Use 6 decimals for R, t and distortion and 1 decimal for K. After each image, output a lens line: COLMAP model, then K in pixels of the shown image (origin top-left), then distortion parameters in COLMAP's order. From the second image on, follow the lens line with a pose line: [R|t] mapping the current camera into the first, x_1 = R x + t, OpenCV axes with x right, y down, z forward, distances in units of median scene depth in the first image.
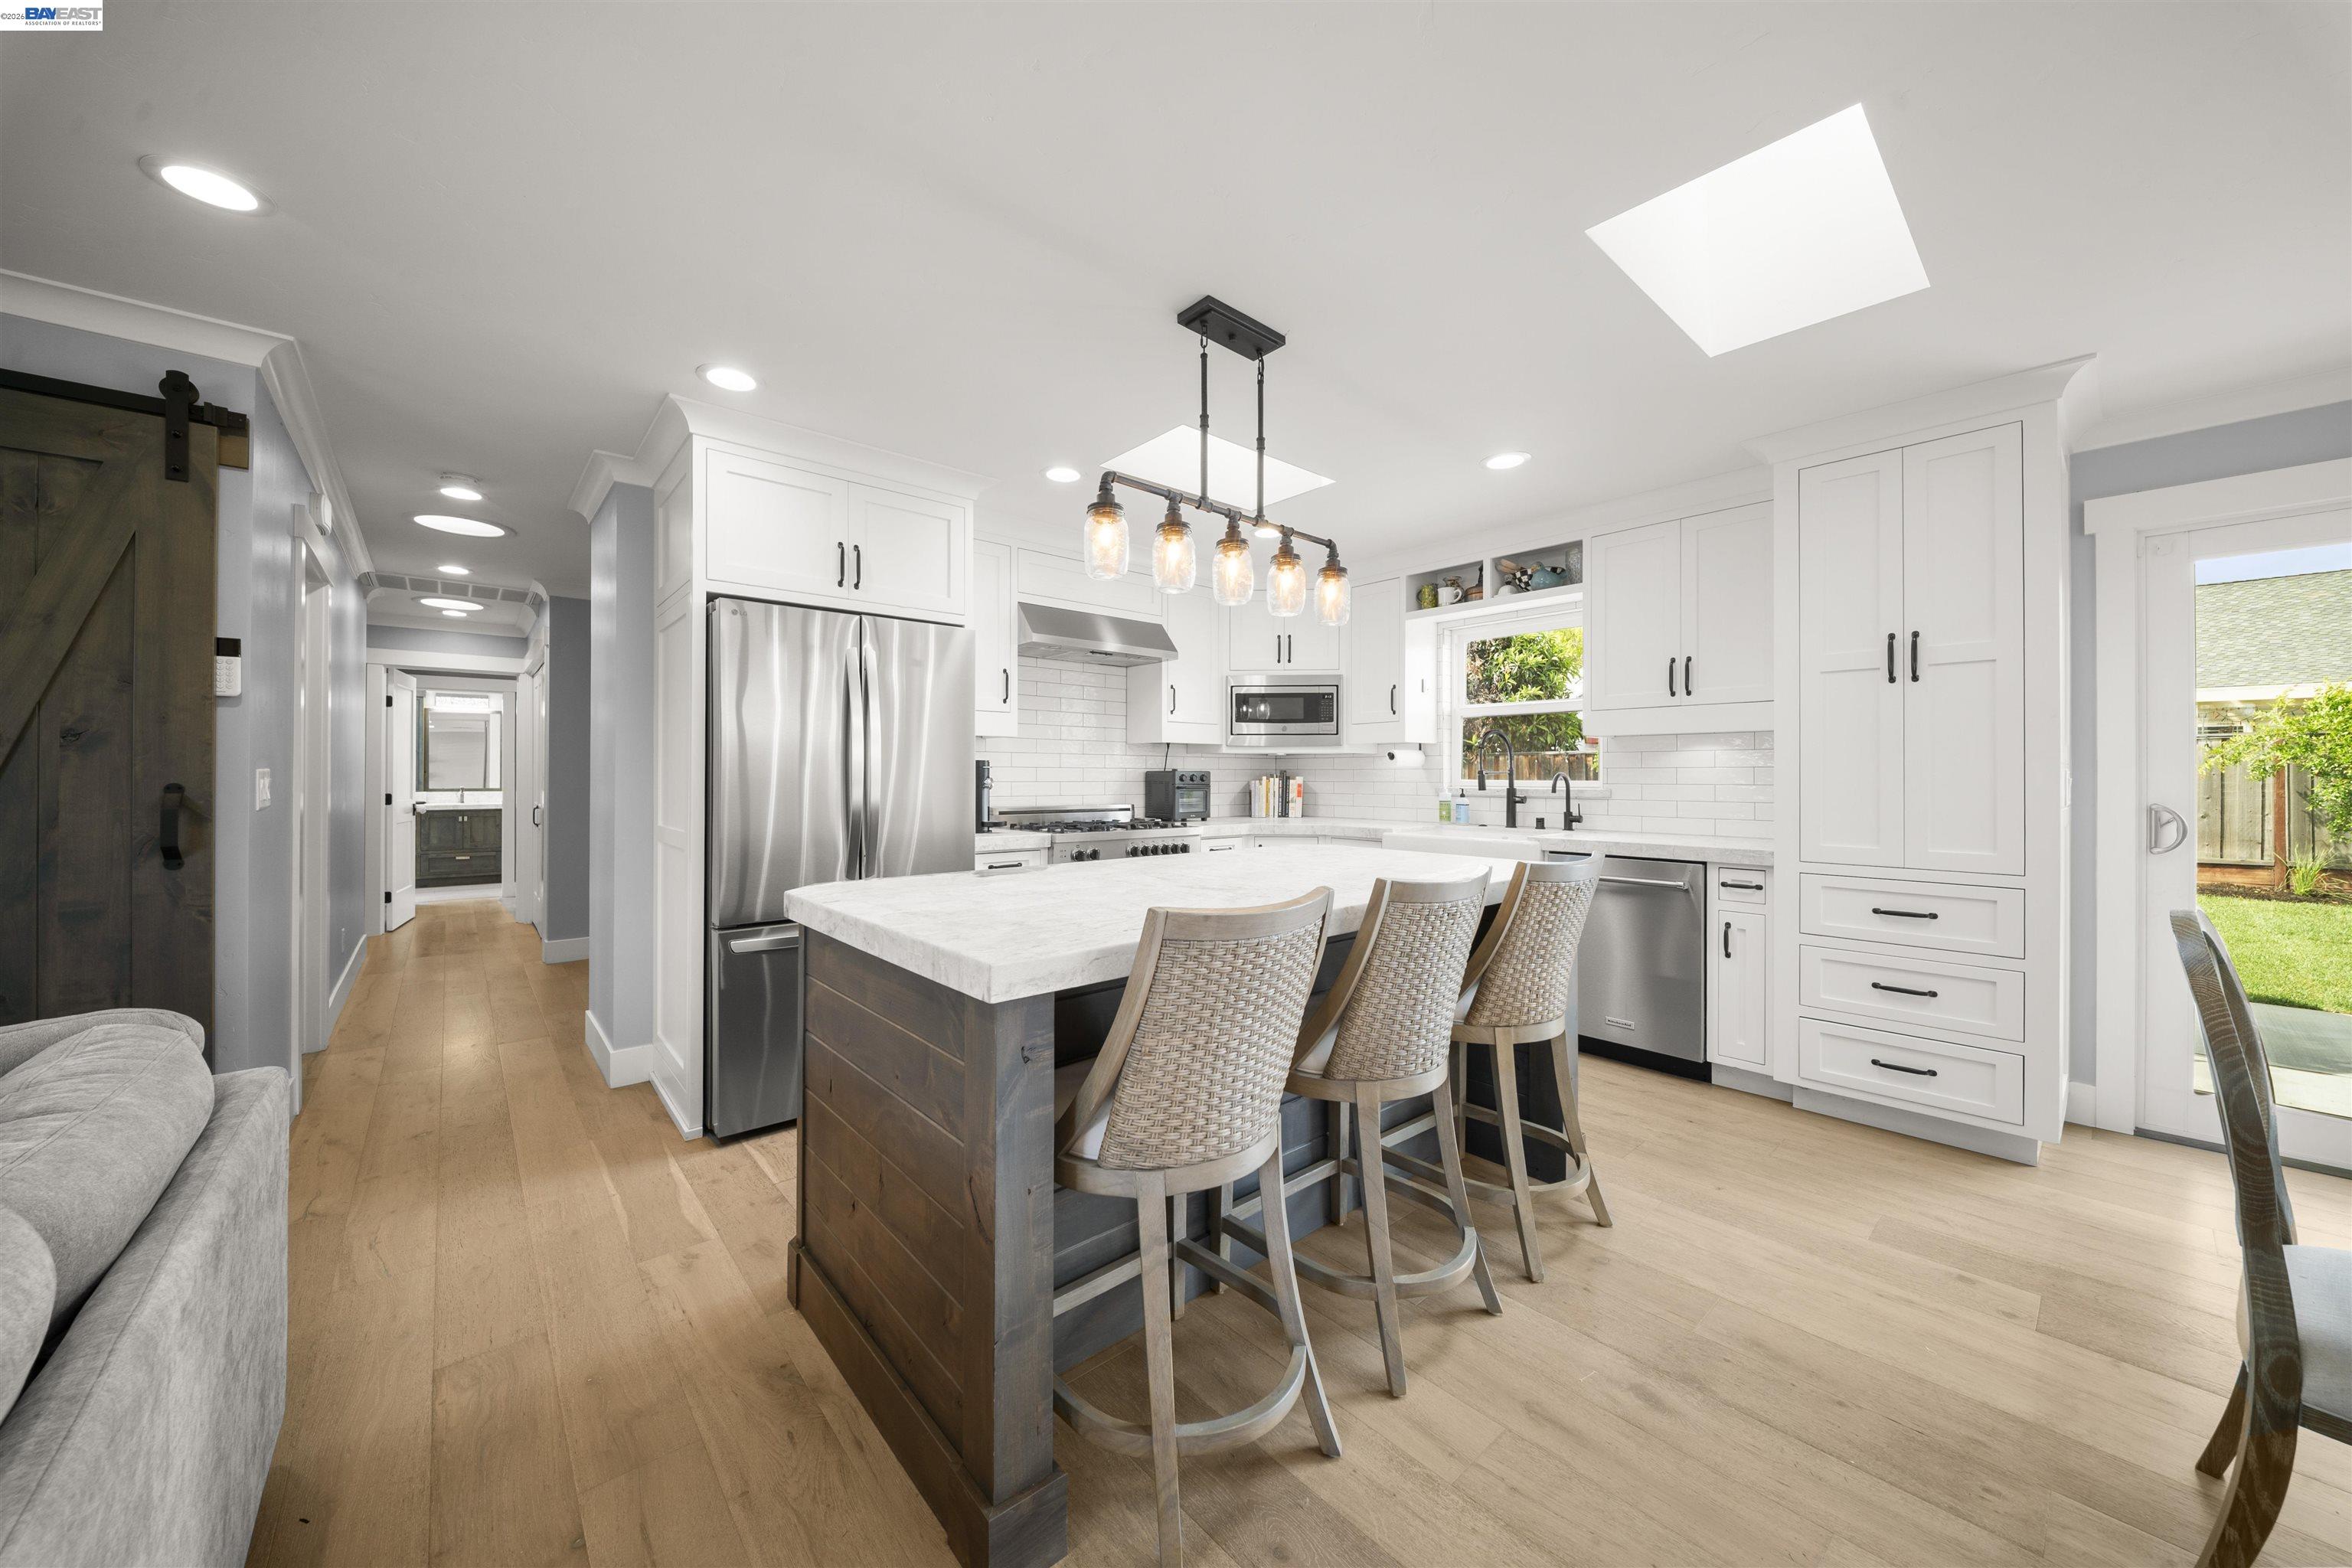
lens RADIAL K [[828.0, 0, 1171.5], [0, 828.0, 771.8], [0, 0, 1]] dist [0.001357, -0.005381]
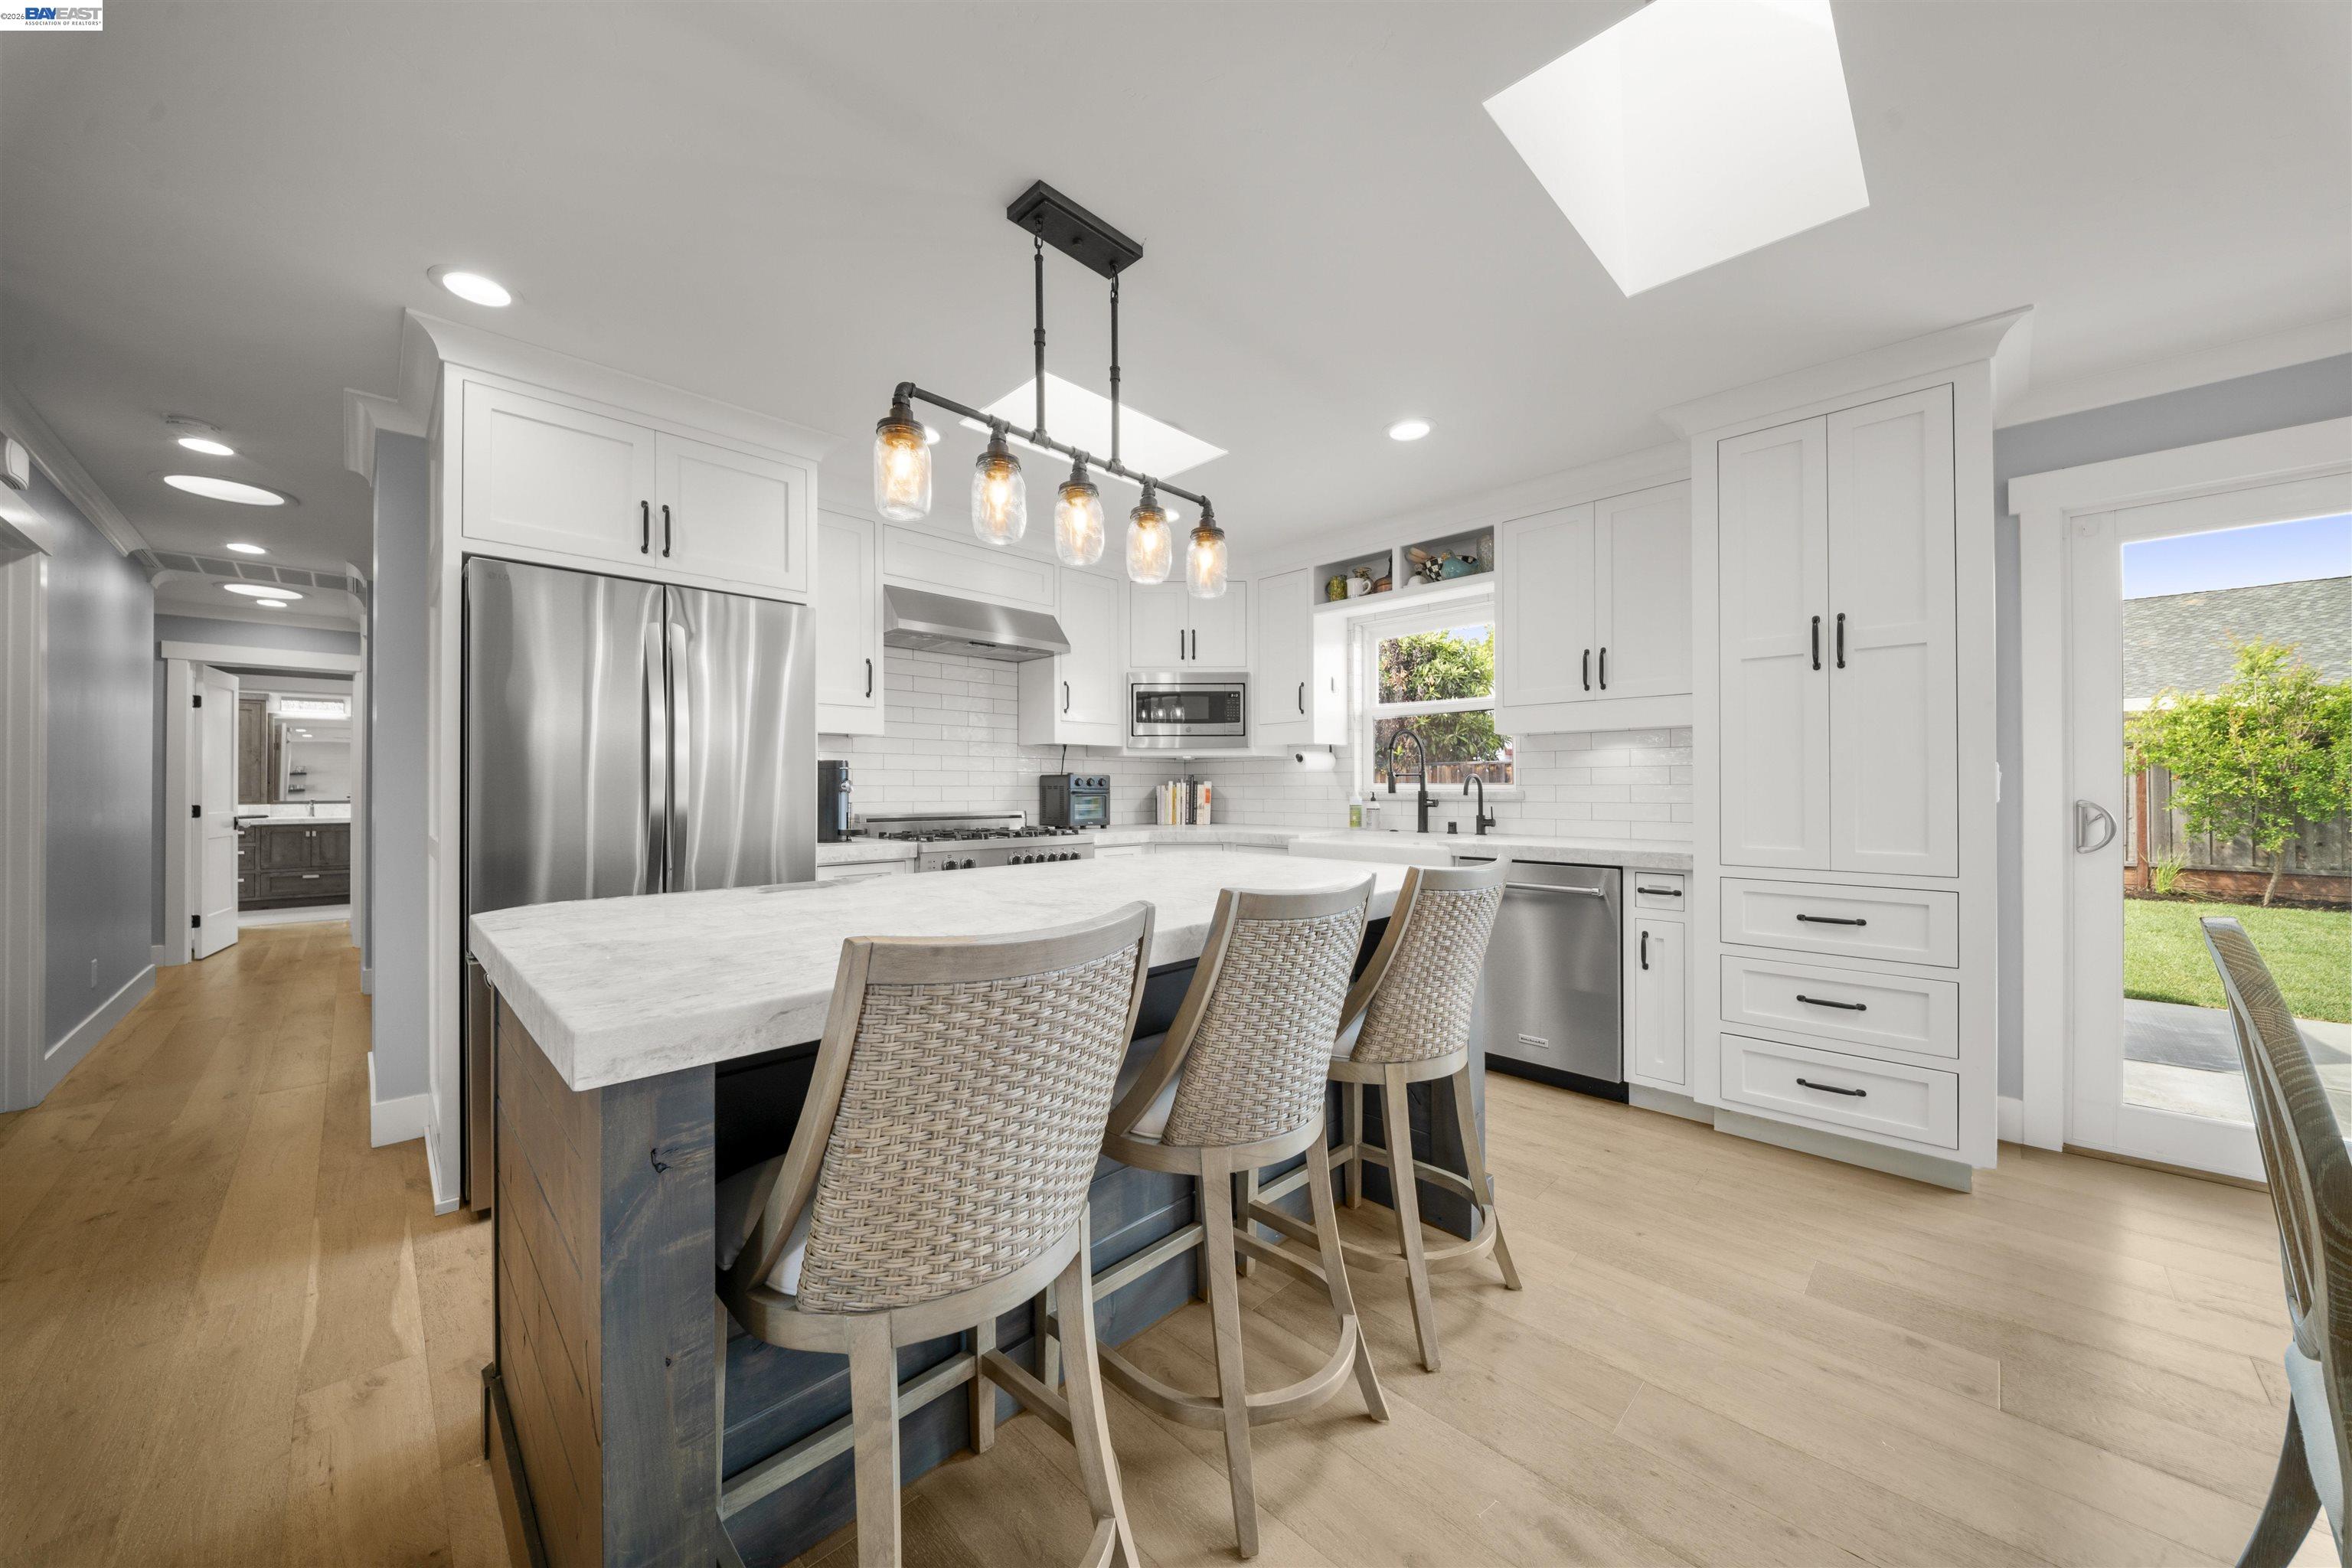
lens RADIAL K [[811.9, 0, 1166.0], [0, 811.9, 784.9], [0, 0, 1]] dist [0.001352, -0.005264]
pose [[0.997782, -0.003323, 0.066478, 0.086960], [0.003312, 0.999994, 0.000272, 0.017927], [-0.066479, -0.000052, 0.997788, 0.145075]]
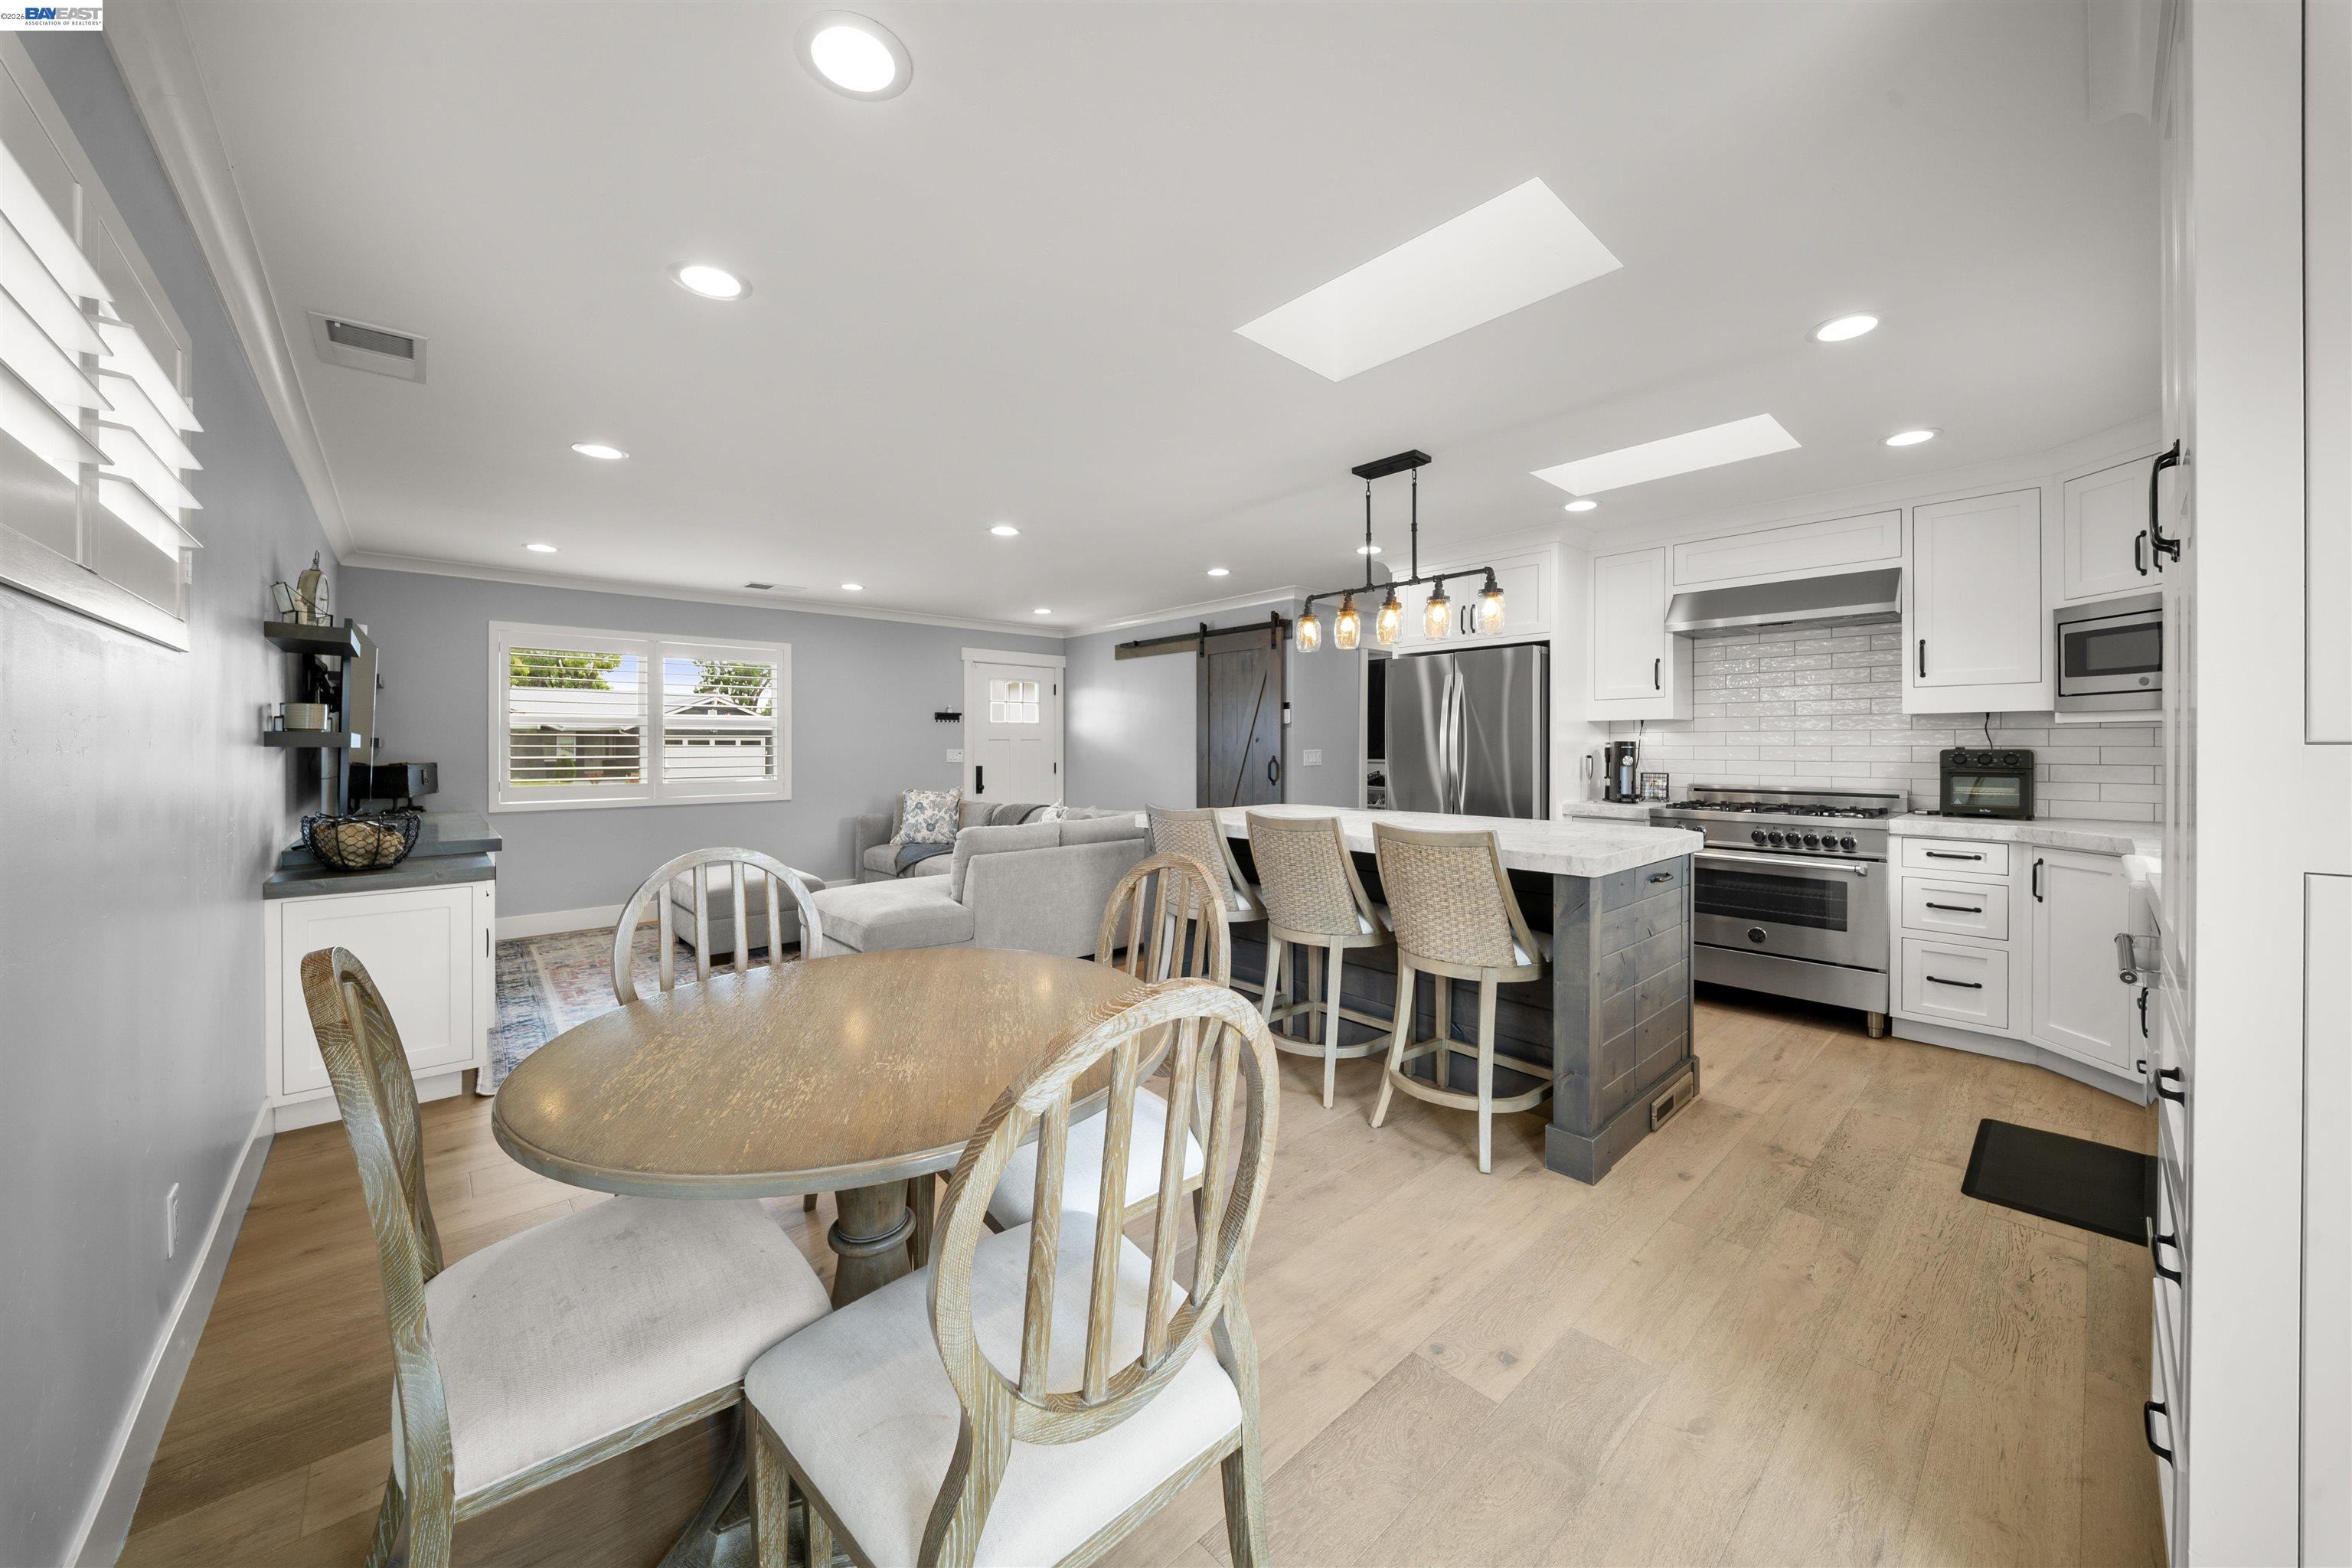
lens RADIAL K [[833.7, 0, 1175.5], [0, 833.7, 747.1], [0, 0, 1]] dist [0.000427, -0.005503]
pose [[0.018514, -0.000690, -0.999828, 1.297167], [0.005476, 0.999985, -0.000588, -0.011074], [0.999814, -0.005464, 0.018517, 0.459082]]
